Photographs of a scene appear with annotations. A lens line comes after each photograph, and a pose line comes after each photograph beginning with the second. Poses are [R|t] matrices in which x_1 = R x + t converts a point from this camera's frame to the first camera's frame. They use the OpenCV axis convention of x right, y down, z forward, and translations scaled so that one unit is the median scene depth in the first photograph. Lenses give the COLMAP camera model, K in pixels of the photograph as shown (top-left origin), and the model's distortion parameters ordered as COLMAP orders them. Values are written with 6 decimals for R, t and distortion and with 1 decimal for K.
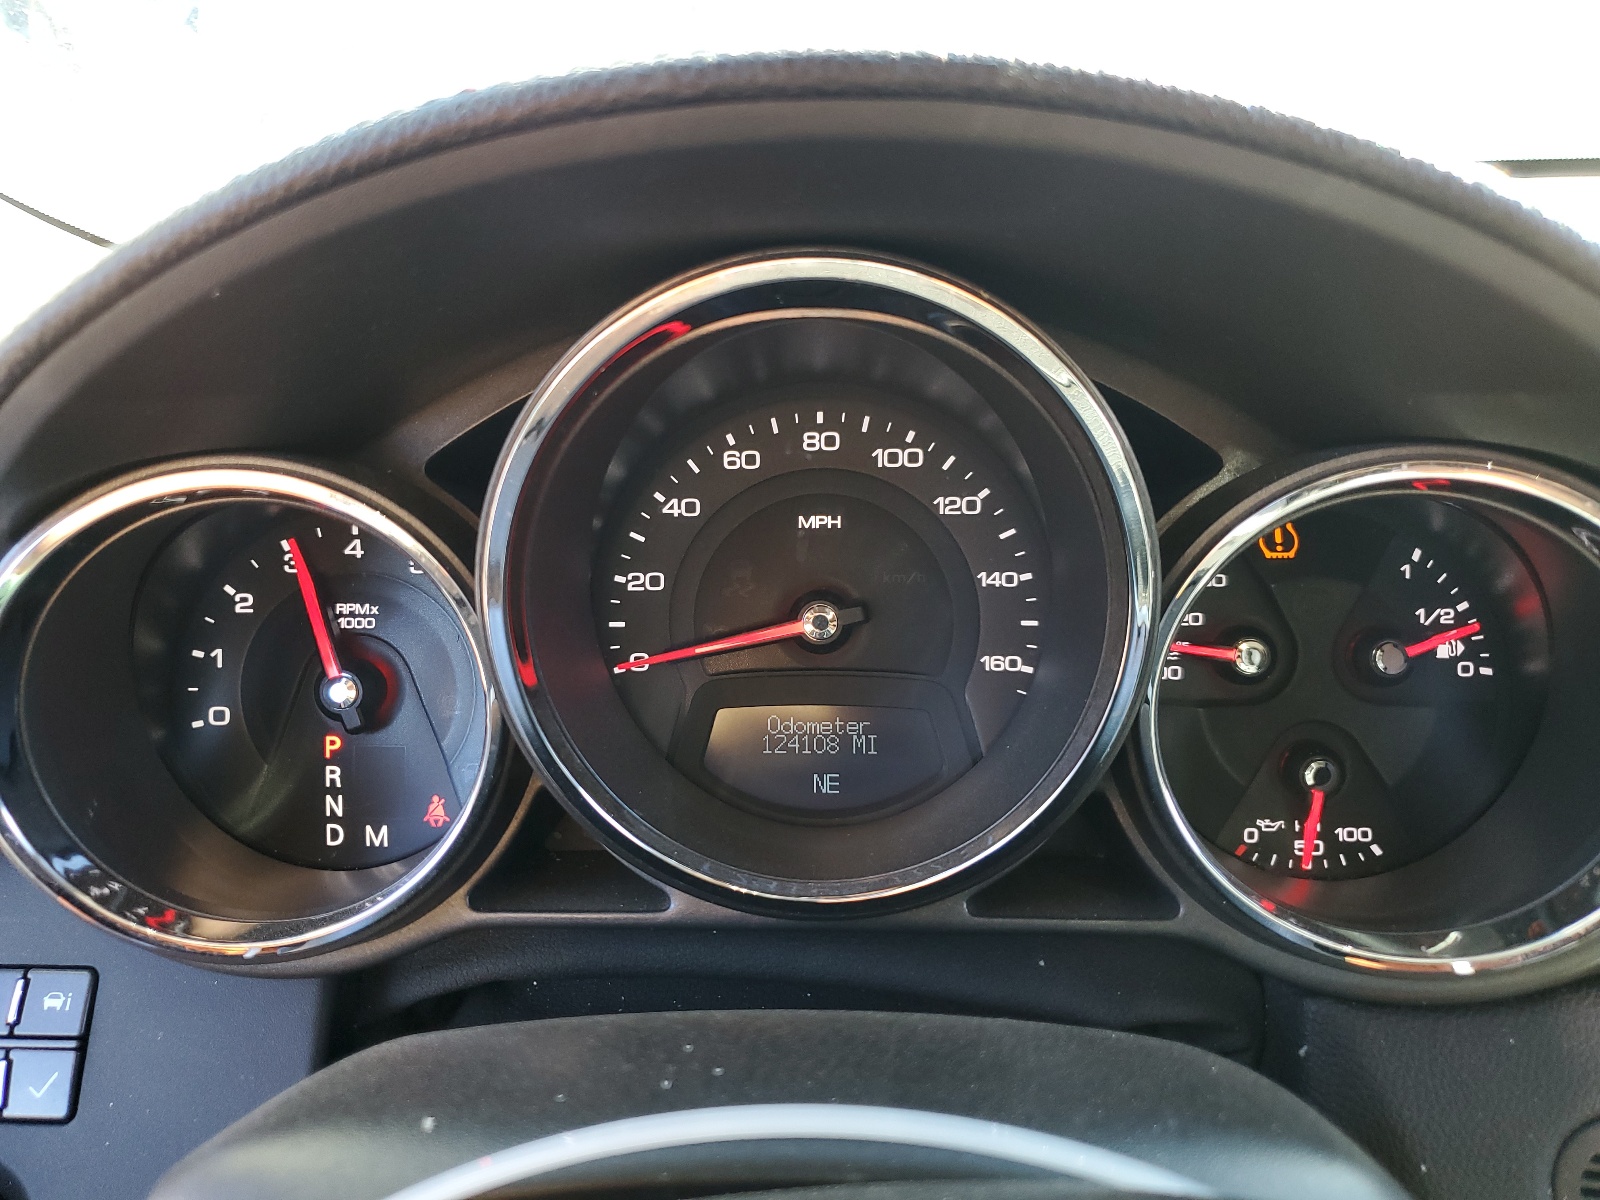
lens RADIAL K [[1219.0, 0, 799.8], [0, 1219.0, 599.9], [0, 0, 1]] dist [-0.006318, -0.001481]
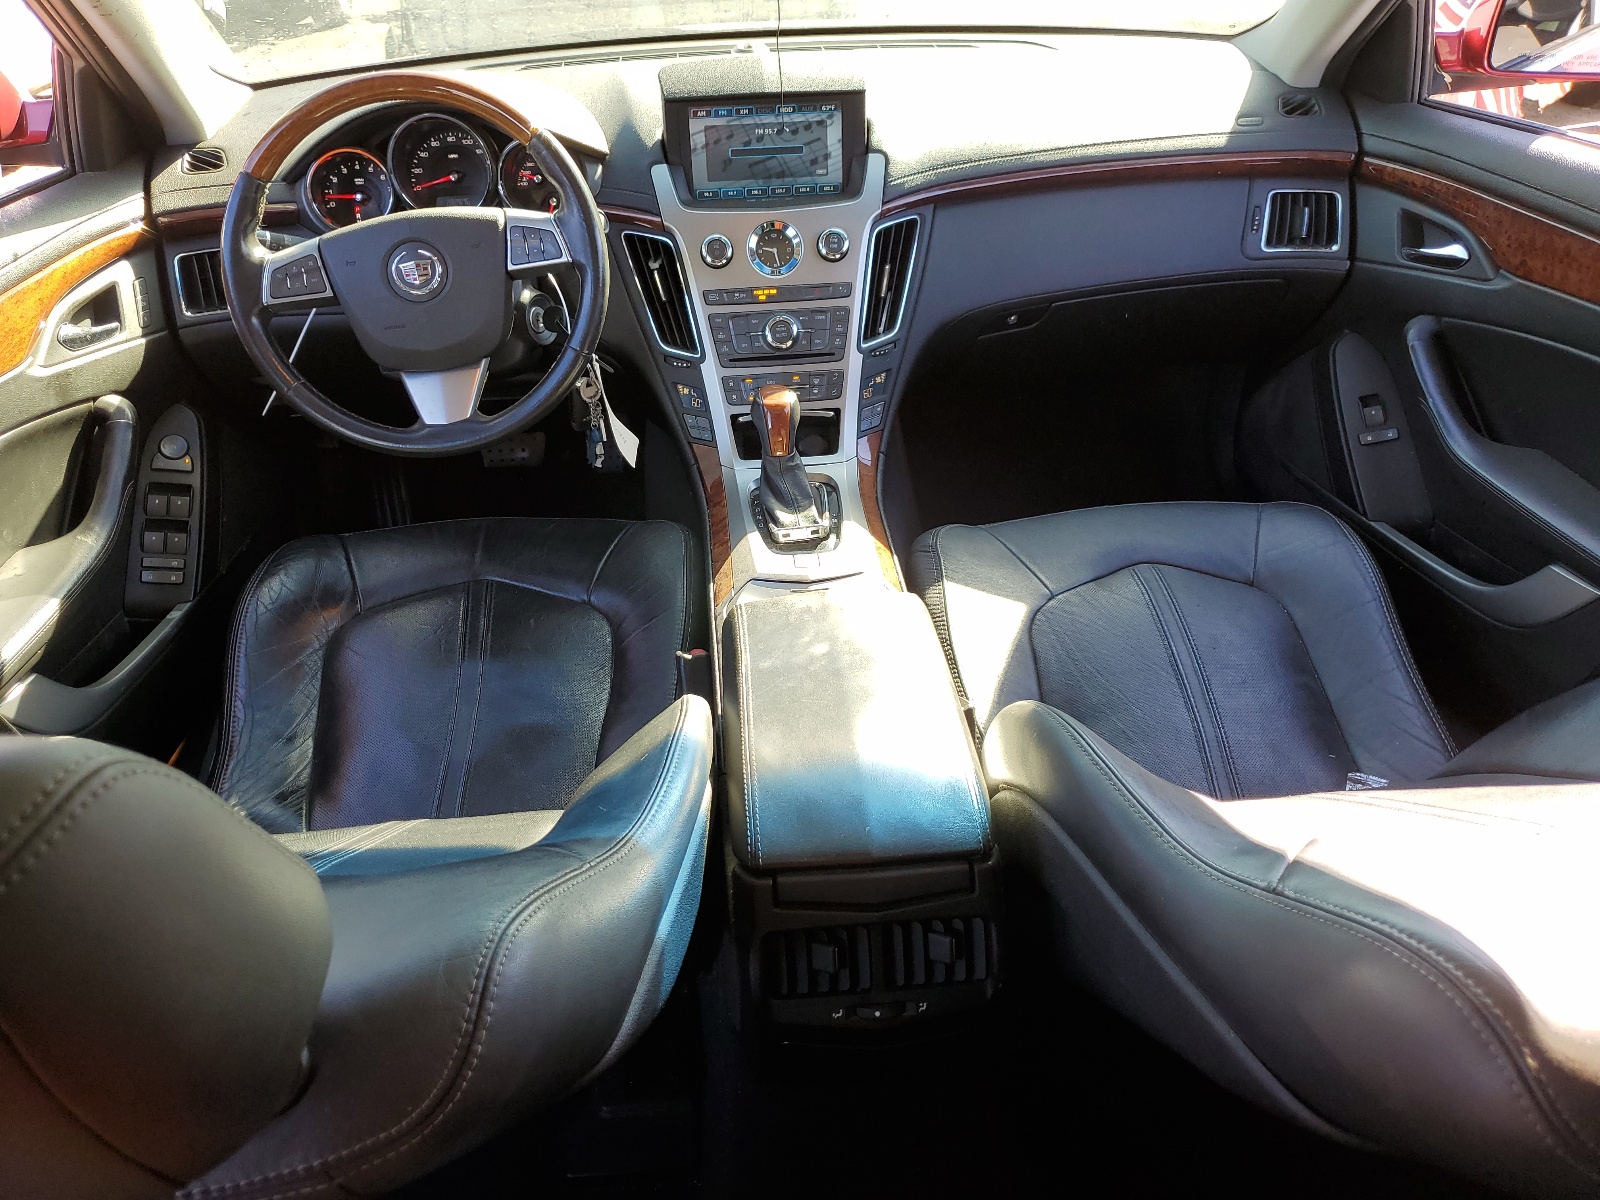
lens RADIAL K [[1219.0, 0, 799.9], [0, 1219.0, 598.3], [0, 0, 1]] dist [-0.006318, -0.001481]
pose [[0.993359, -0.077246, 0.085275, 0.850516], [0.054411, 0.968401, 0.243389, 0.543470], [-0.101381, -0.237133, 0.966173, -4.308426]]
